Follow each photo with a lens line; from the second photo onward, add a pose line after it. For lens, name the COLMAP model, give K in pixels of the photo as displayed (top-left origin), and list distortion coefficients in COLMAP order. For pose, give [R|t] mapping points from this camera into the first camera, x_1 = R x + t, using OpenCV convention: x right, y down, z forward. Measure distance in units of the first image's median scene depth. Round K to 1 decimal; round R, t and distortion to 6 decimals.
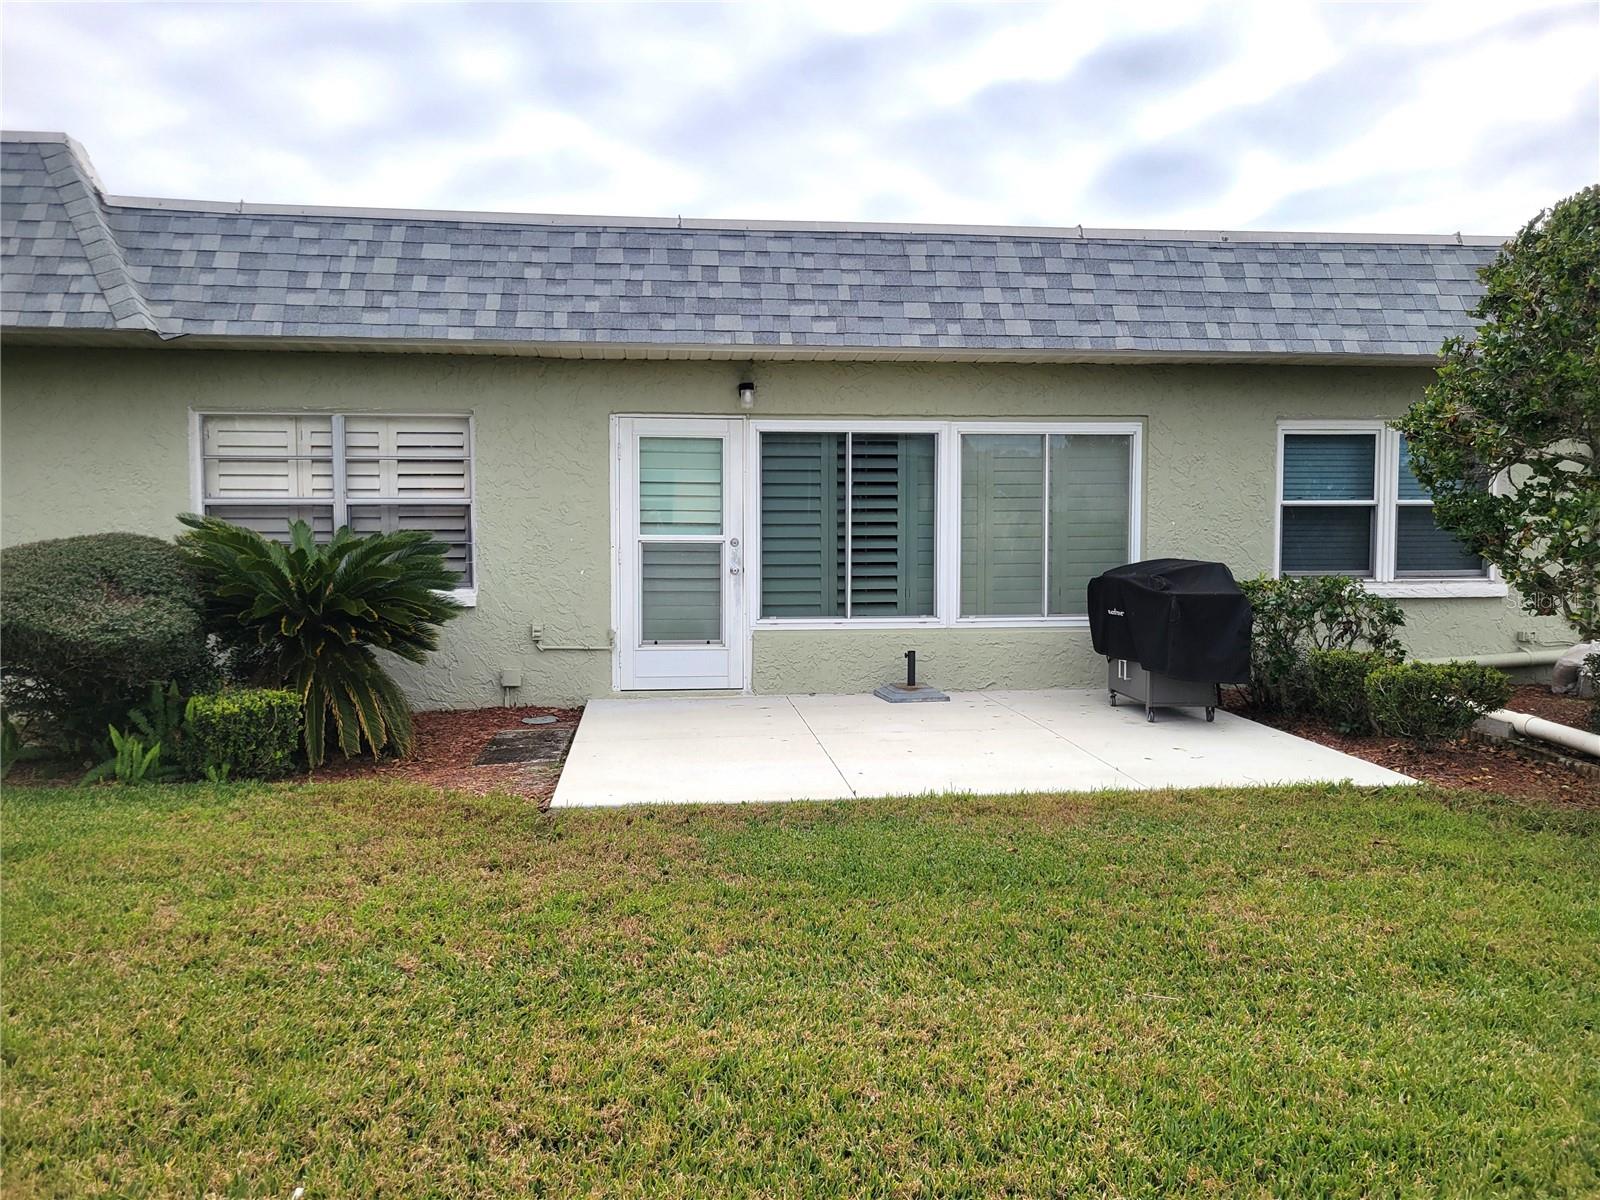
lens RADIAL K [[1197.3, 0, 814.6], [0, 1197.3, 586.8], [0, 0, 1]] dist [0.046596, -0.032068]
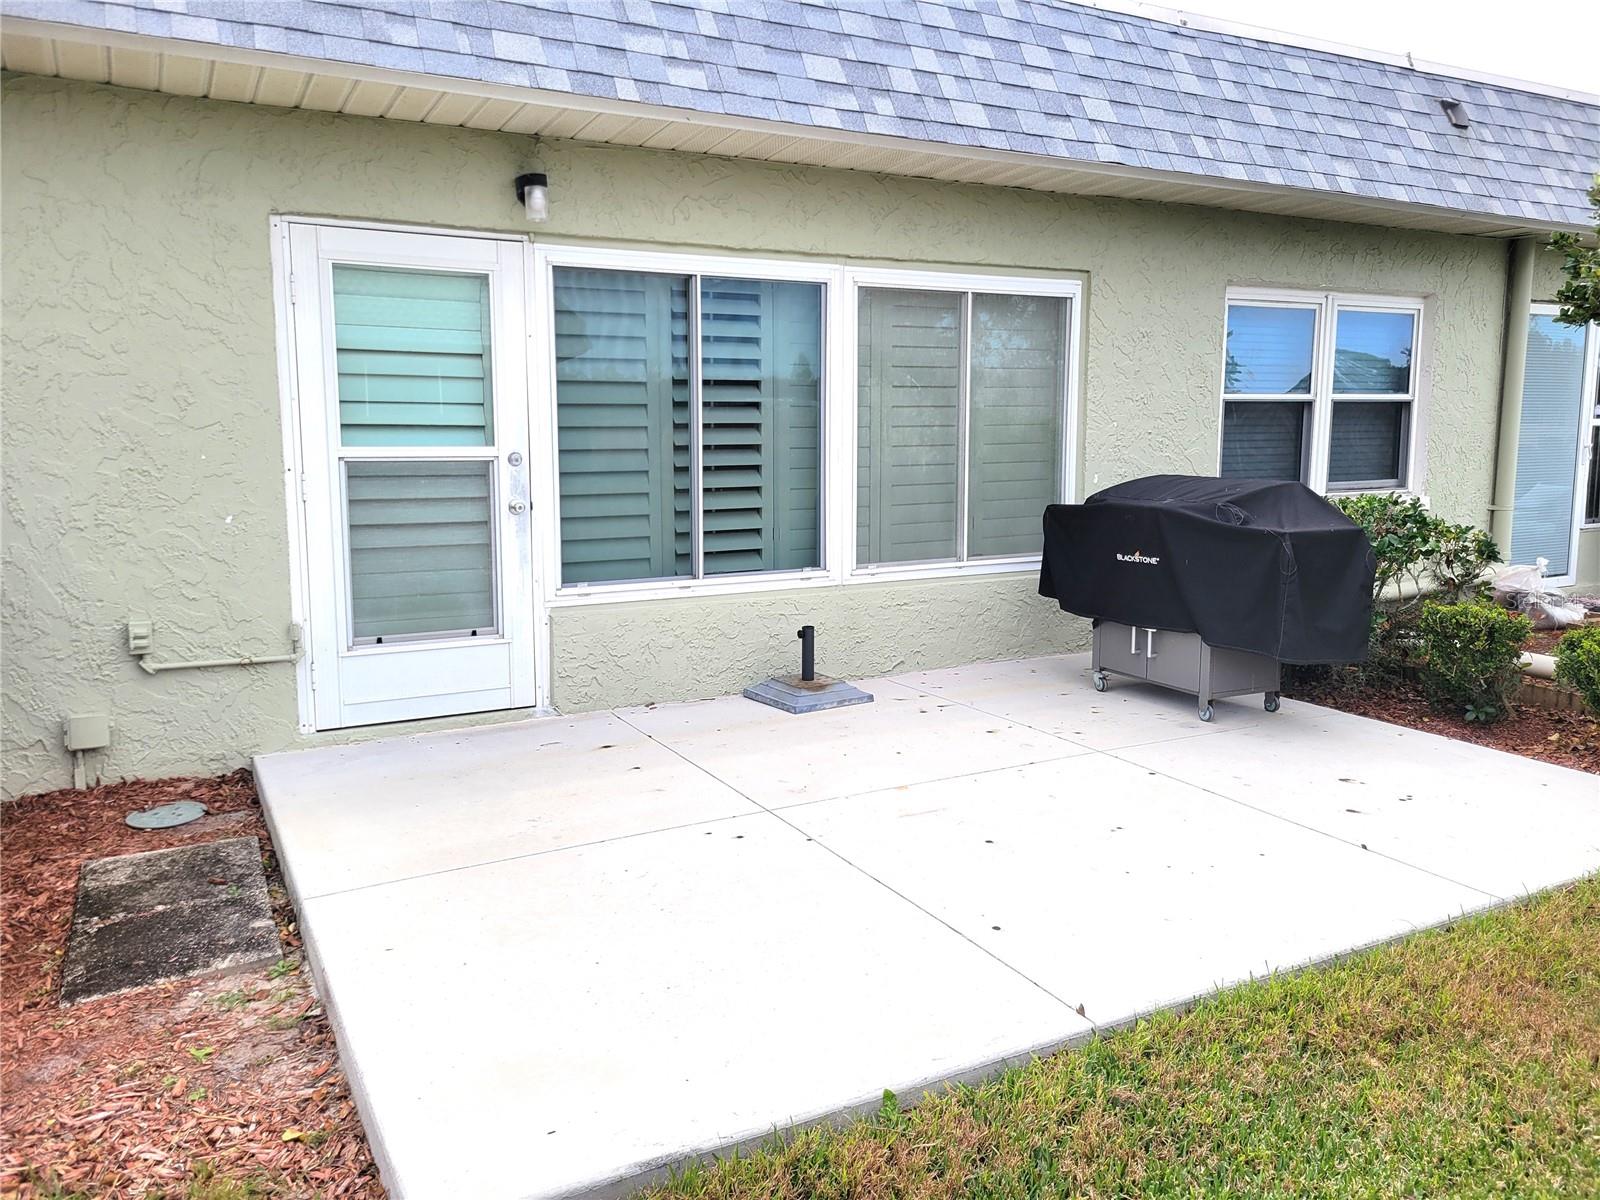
lens RADIAL K [[1197.3, 0, 811.5], [0, 1197.3, 580.6], [0, 0, 1]] dist [0.046596, -0.032068]
pose [[0.931257, -0.049488, 0.360987, -0.148995], [0.022153, 0.996591, 0.079475, -0.021940], [-0.363689, -0.066015, 0.929178, 0.414767]]
